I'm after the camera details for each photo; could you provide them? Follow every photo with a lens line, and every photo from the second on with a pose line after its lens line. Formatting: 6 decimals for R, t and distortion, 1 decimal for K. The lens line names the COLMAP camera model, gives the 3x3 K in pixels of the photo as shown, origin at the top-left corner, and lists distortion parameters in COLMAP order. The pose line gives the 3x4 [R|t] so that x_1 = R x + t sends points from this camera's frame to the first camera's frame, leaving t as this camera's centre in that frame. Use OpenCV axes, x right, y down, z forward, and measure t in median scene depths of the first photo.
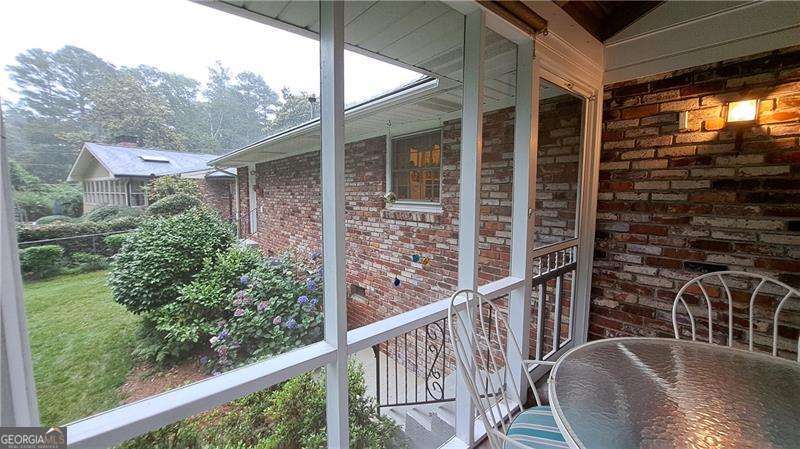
lens RADIAL K [[317.8, 0, 401.2], [0, 317.8, 216.5], [0, 0, 1]] dist [-0.013436, -0.000112]
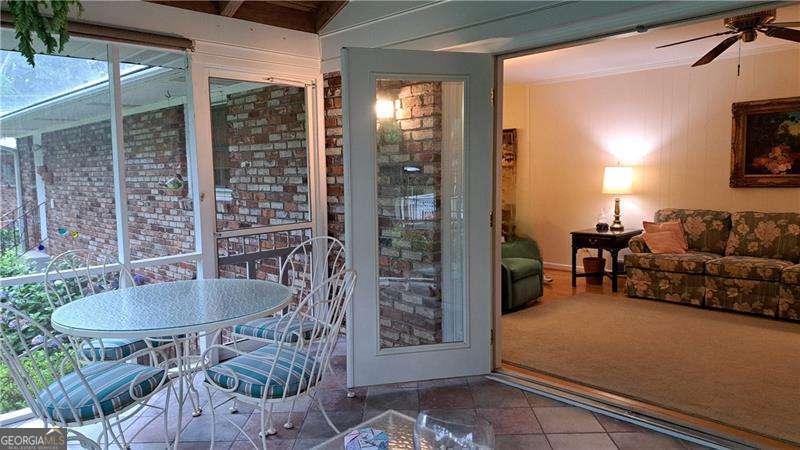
lens RADIAL K [[566.3, 0, 399.1], [0, 566.3, 227.6], [0, 0, 1]] dist [0.031686, -0.003540]
pose [[0.997570, -0.012541, 0.068528, 0.446117], [0.011478, 0.999808, 0.015884, 0.039029], [-0.068714, -0.015059, 0.997523, -0.532085]]
